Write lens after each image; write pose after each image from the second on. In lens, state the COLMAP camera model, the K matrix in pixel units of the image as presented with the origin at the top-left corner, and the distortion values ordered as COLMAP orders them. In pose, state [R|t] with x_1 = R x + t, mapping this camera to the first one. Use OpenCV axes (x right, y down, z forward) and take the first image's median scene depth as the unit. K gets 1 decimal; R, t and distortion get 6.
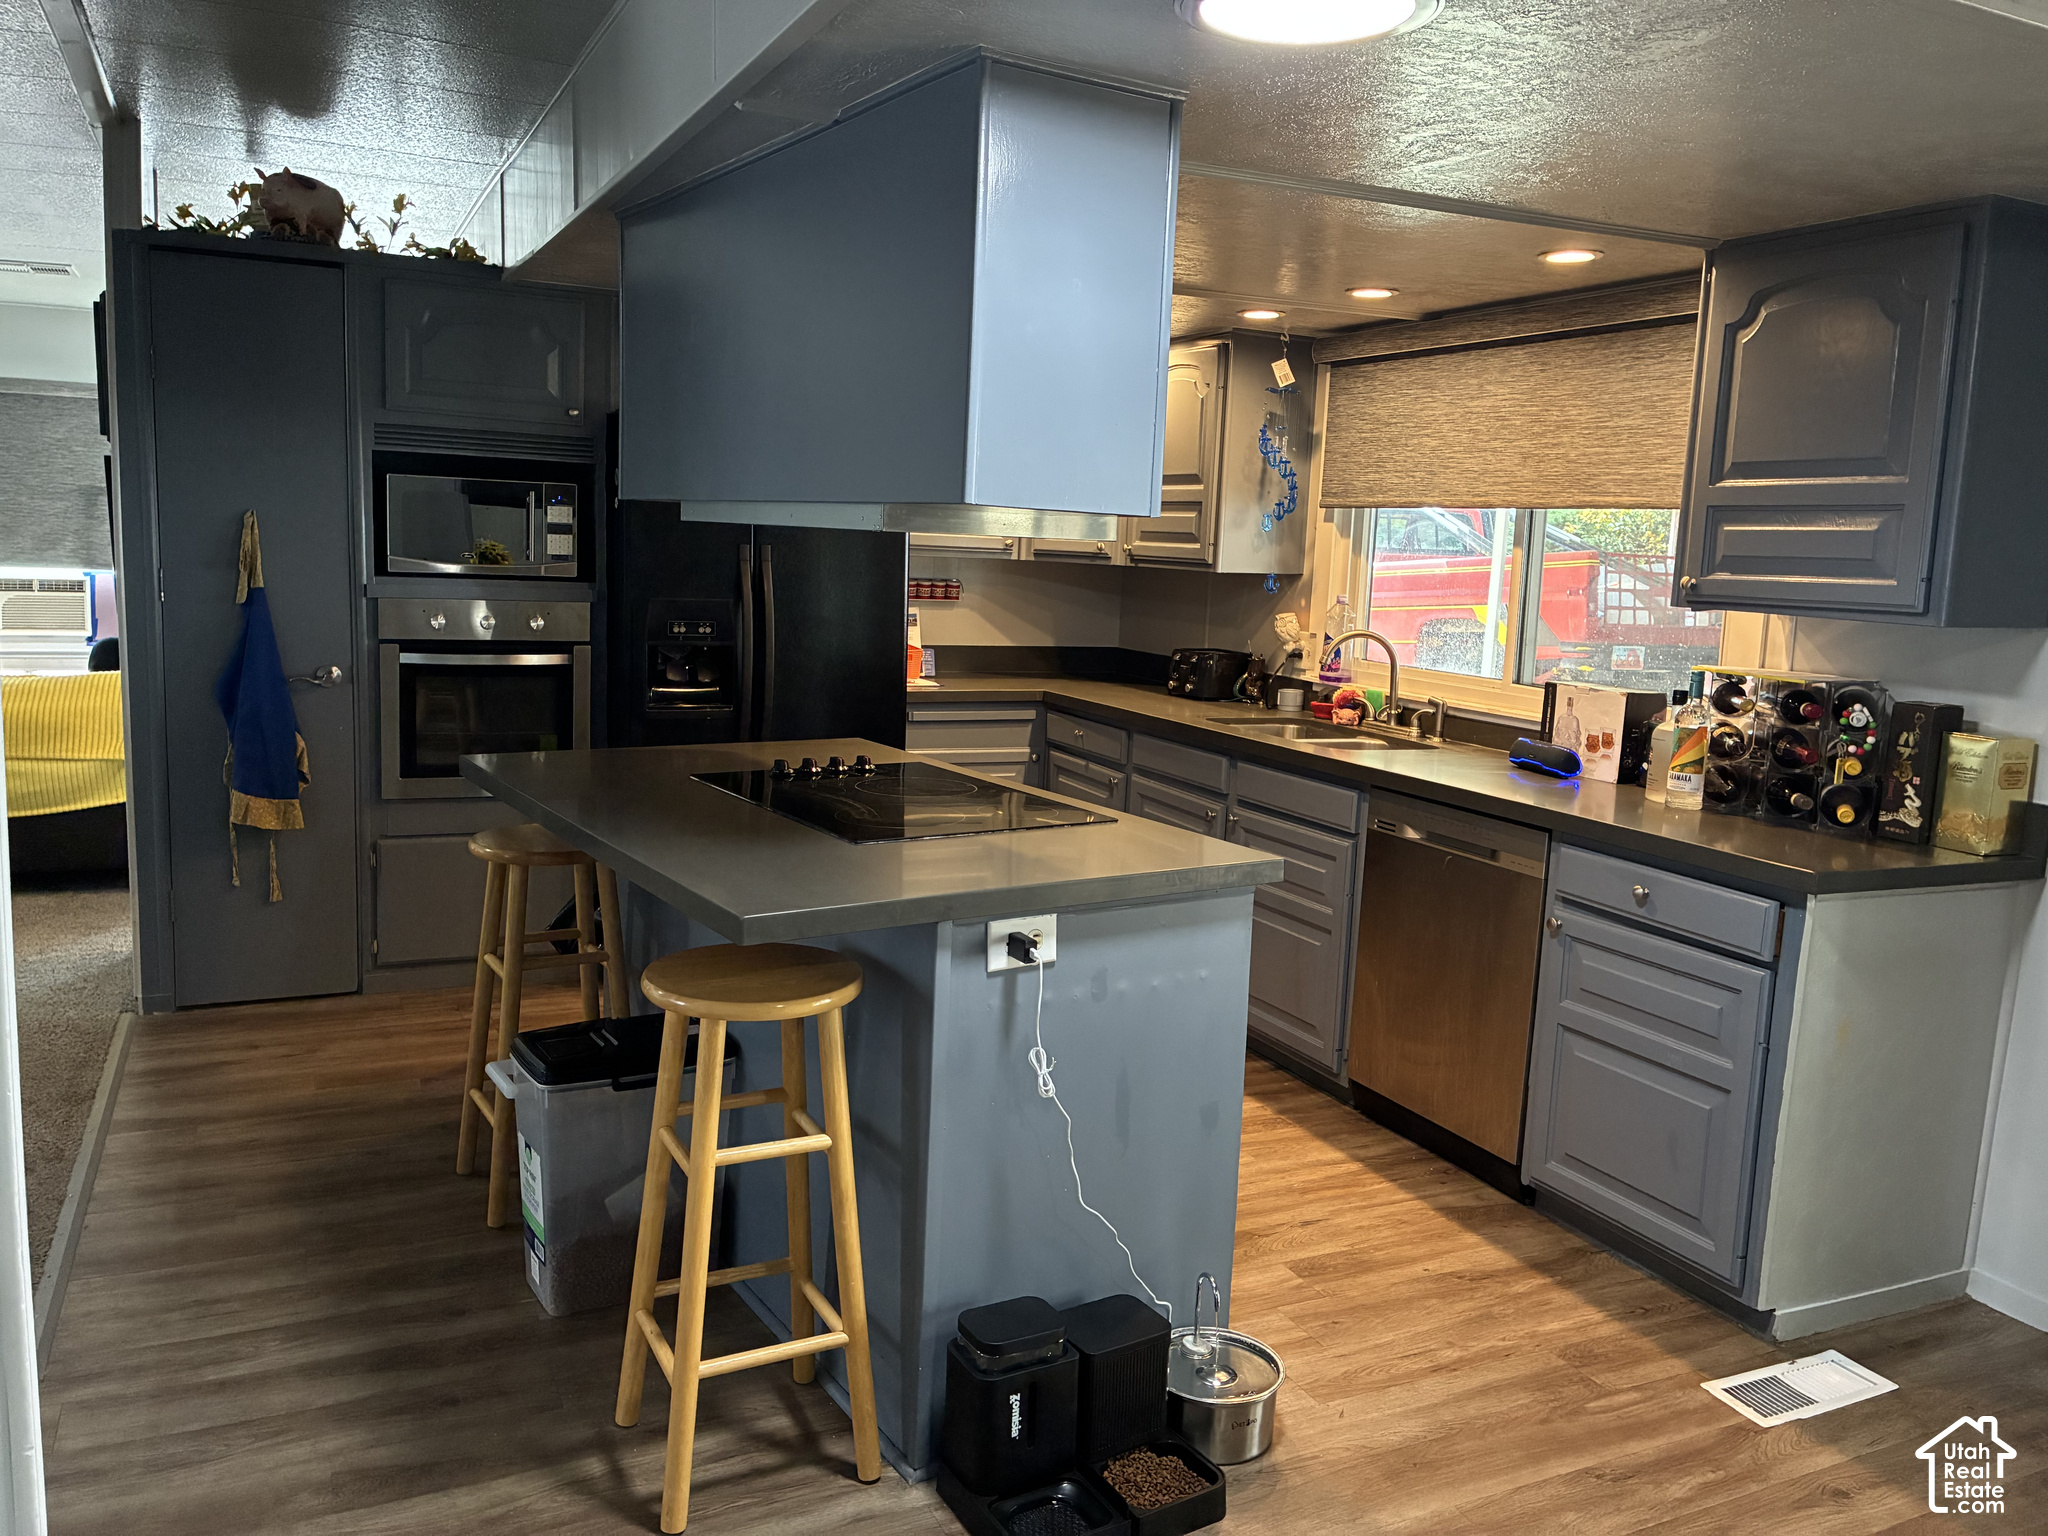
lens RADIAL K [[1556.3, 0, 1033.5], [0, 1556.3, 760.3], [0, 0, 1]] dist [0.056981, -0.061871]
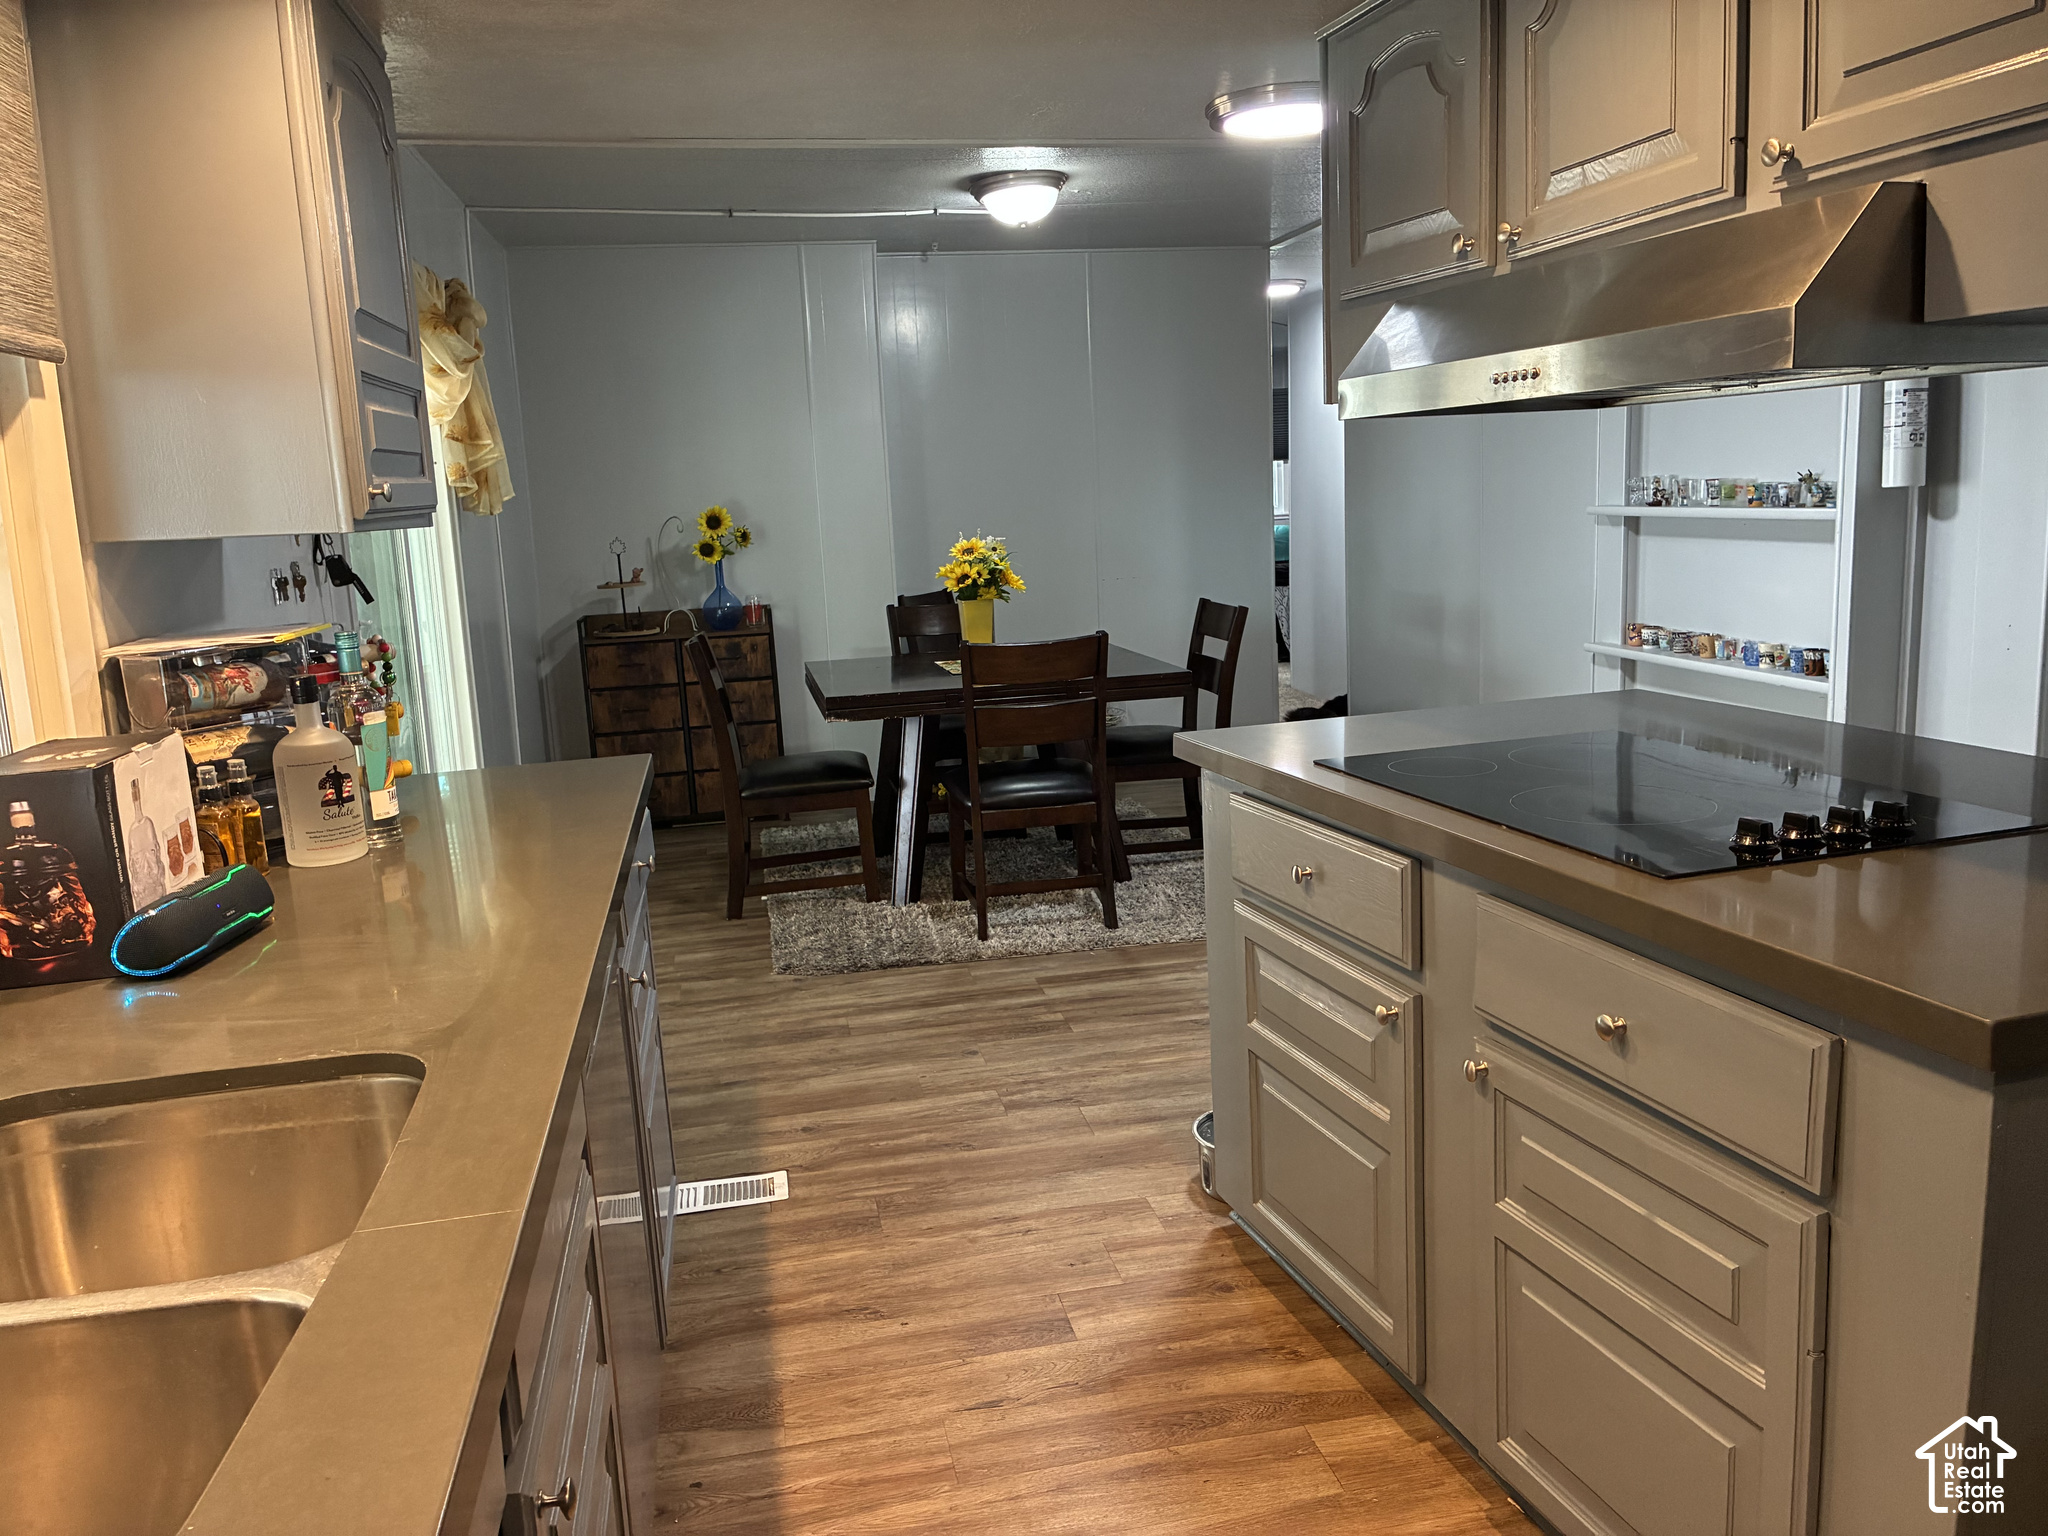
lens RADIAL K [[1556.3, 0, 1033.5], [0, 1556.3, 760.3], [0, 0, 1]] dist [0.056981, -0.061871]
pose [[-0.968371, -0.041956, 0.245962, -0.004231], [0.040449, 0.946326, 0.320673, -0.179871], [-0.246214, 0.320479, -0.914698, 1.363837]]
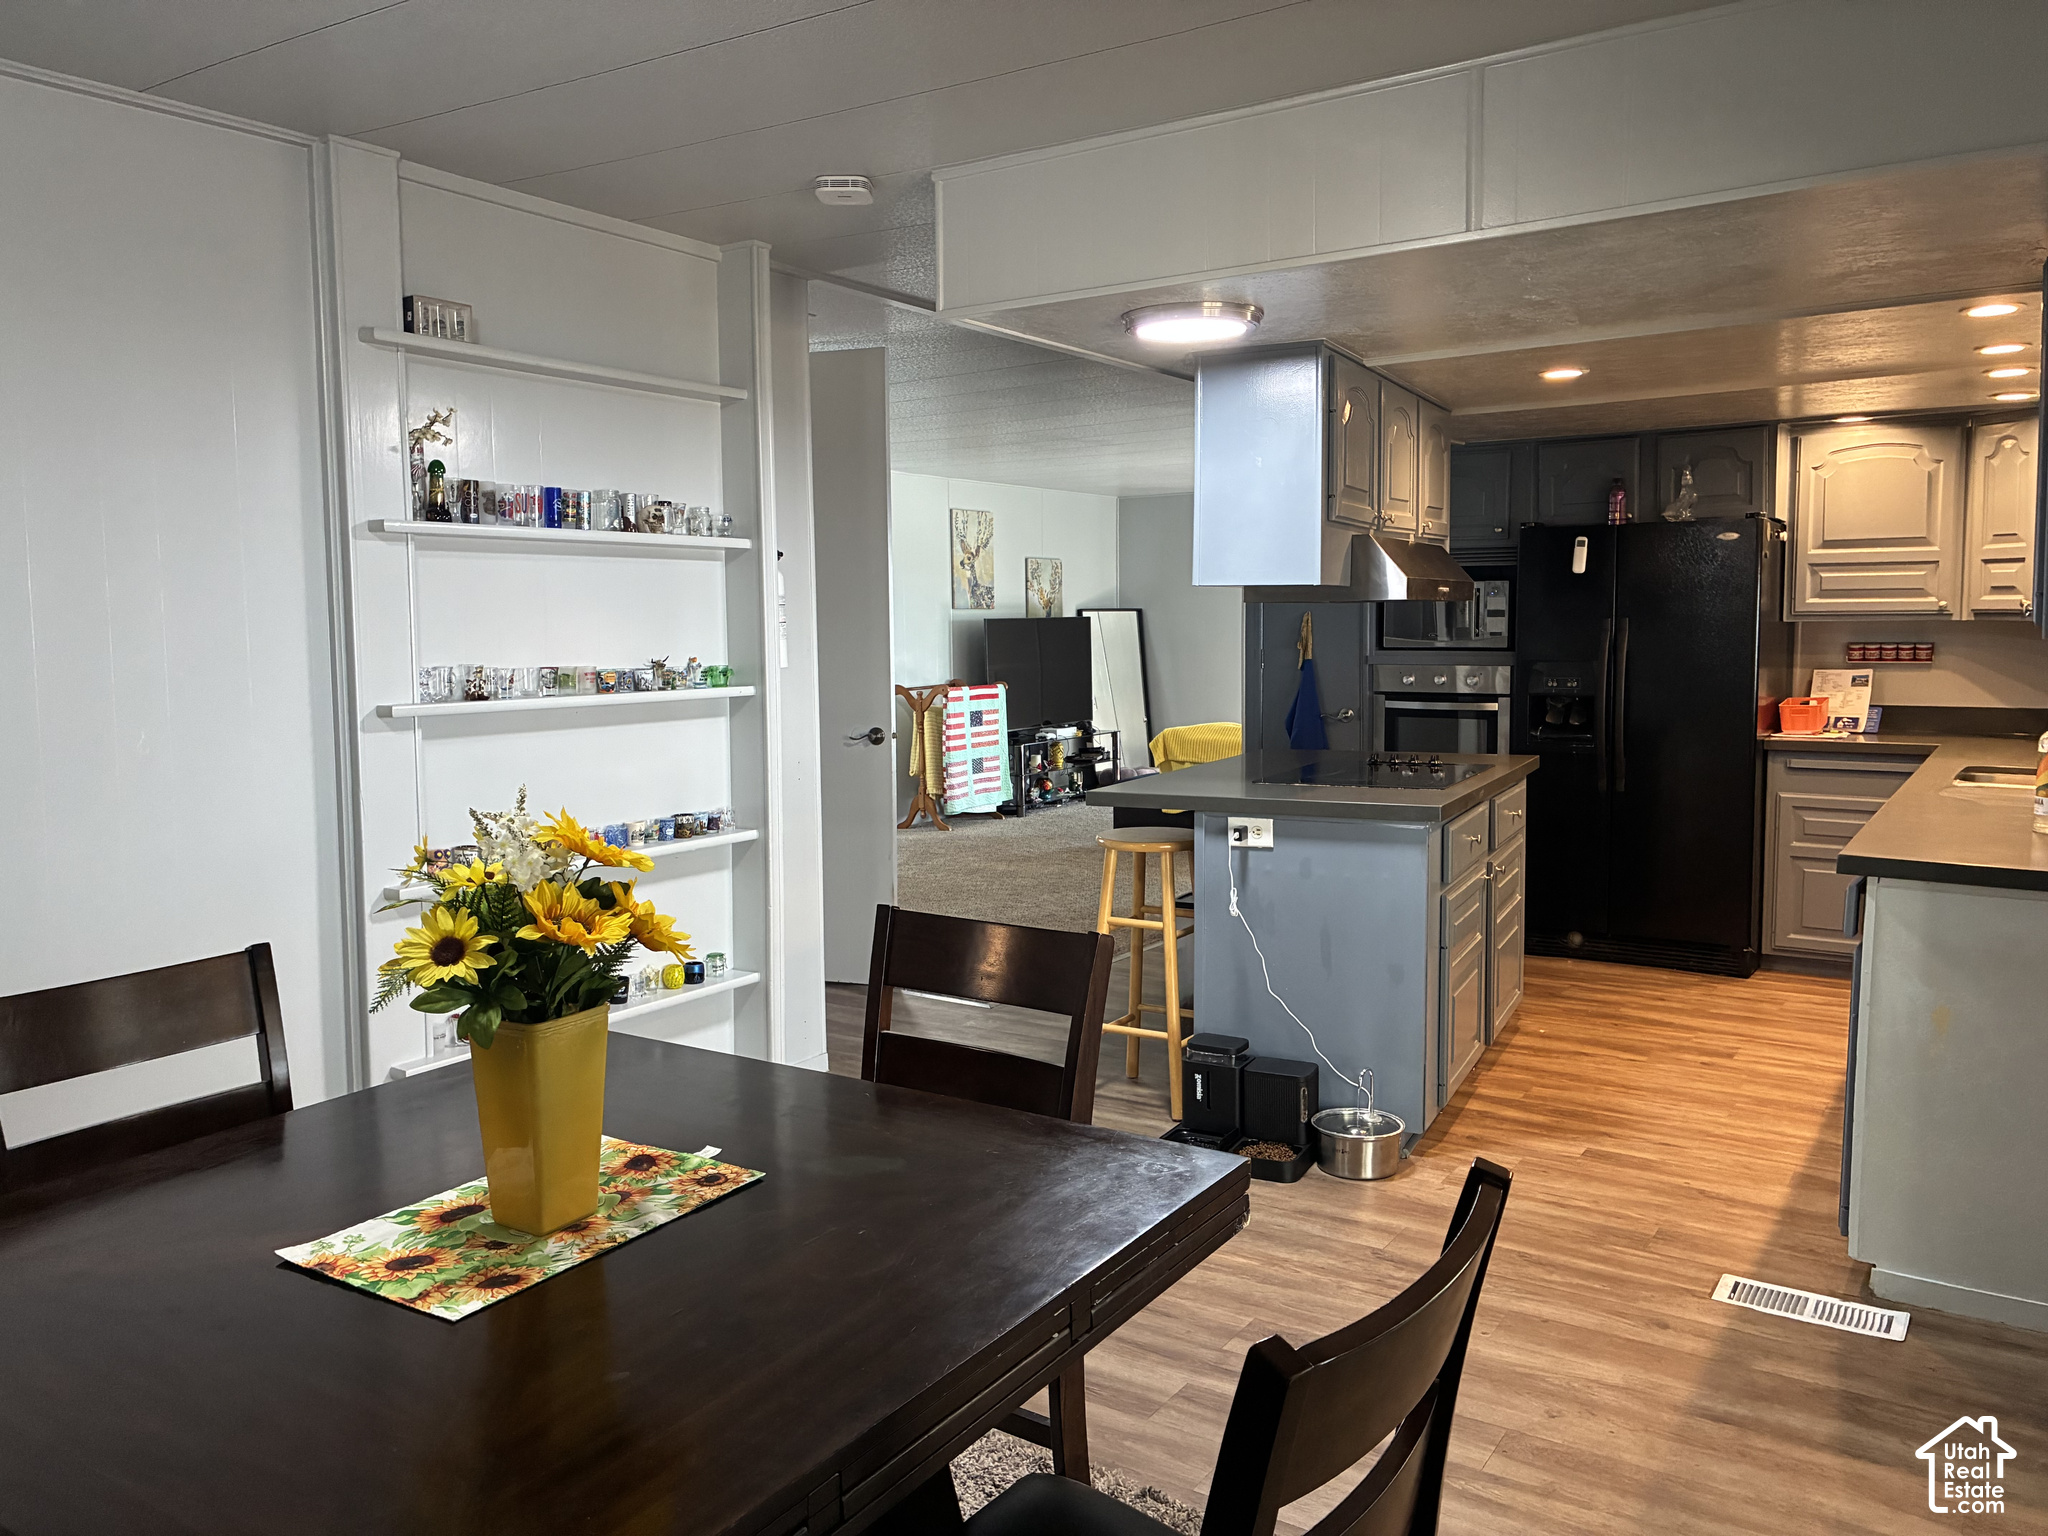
lens RADIAL K [[1556.3, 0, 1033.5], [0, 1556.3, 760.3], [0, 0, 1]] dist [0.056981, -0.061871]
pose [[0.515332, 0.032282, -0.856382, 0.848928], [-0.090847, 0.995717, -0.017134, 0.054746], [0.852162, 0.086630, 0.516058, -0.073428]]
